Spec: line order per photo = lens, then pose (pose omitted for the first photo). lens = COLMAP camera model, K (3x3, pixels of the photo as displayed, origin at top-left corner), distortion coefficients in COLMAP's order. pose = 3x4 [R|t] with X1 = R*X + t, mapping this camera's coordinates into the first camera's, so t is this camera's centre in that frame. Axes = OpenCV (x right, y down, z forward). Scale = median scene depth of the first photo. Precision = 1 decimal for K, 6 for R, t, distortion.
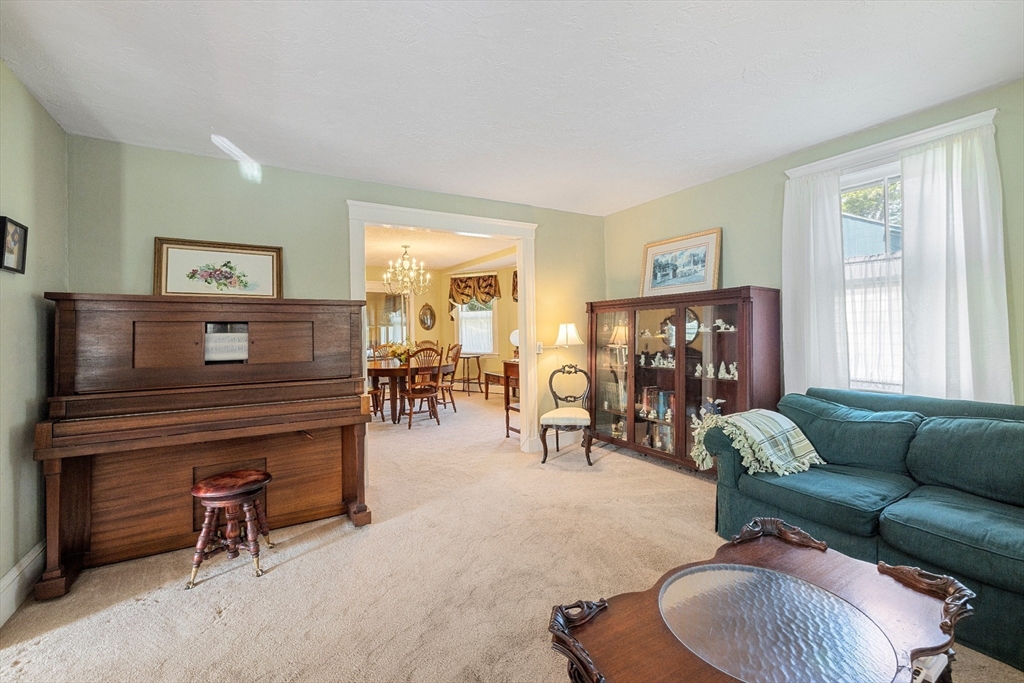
lens RADIAL K [[441.1, 0, 513.2], [0, 441.1, 330.5], [0, 0, 1]] dist [-0.001239, 0.000631]
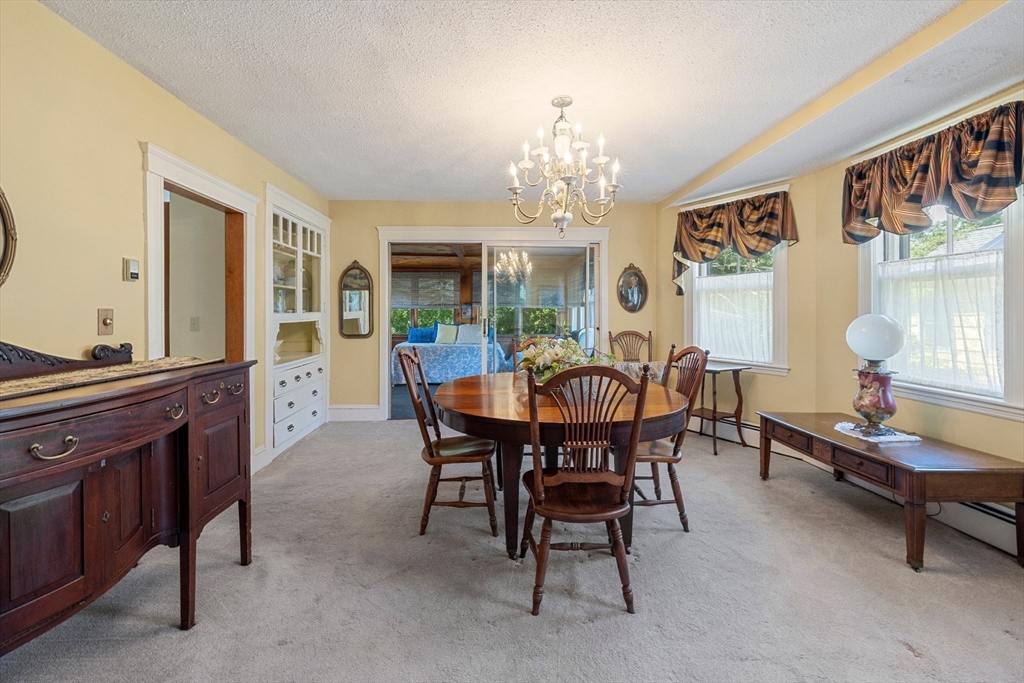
lens RADIAL K [[441.1, 0, 499.6], [0, 441.1, 313.4], [0, 0, 1]] dist [-0.001239, 0.000631]
pose [[0.866701, 0.015734, -0.498580, -0.064771], [-0.018097, 0.999836, 0.000095, 0.003174], [0.498500, 0.008940, 0.866844, 0.457752]]
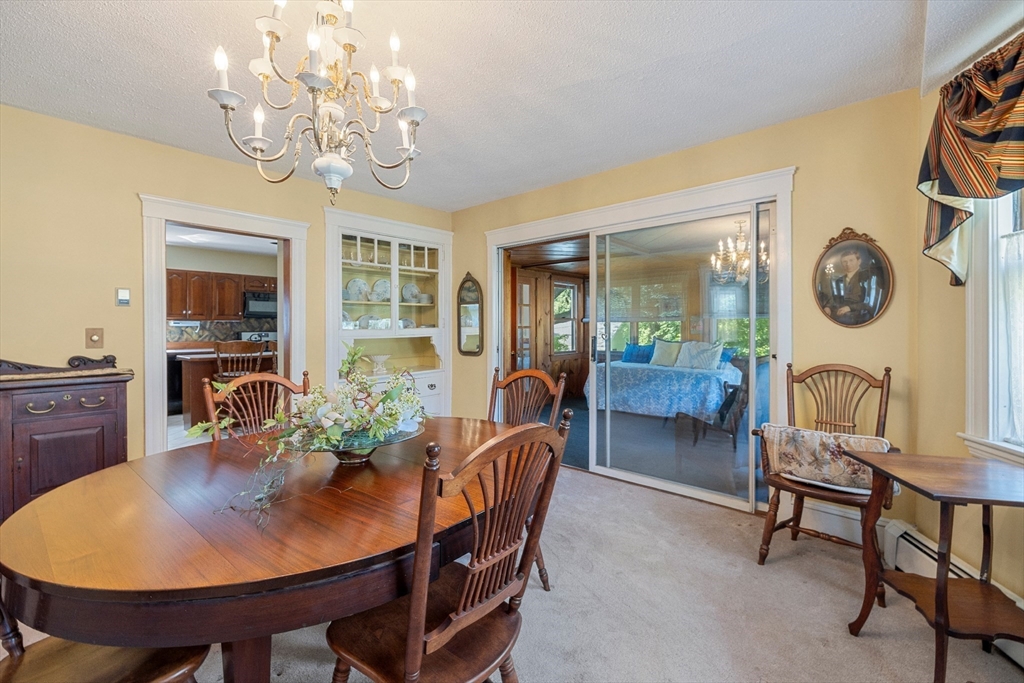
lens RADIAL K [[441.1, 0, 496.3], [0, 441.1, 331.3], [0, 0, 1]] dist [-0.001239, 0.000631]
pose [[0.273739, 0.023906, -0.961507, 0.009198], [-0.008504, 0.999712, 0.022435, -0.002873], [0.961766, 0.002035, 0.273864, 0.751549]]
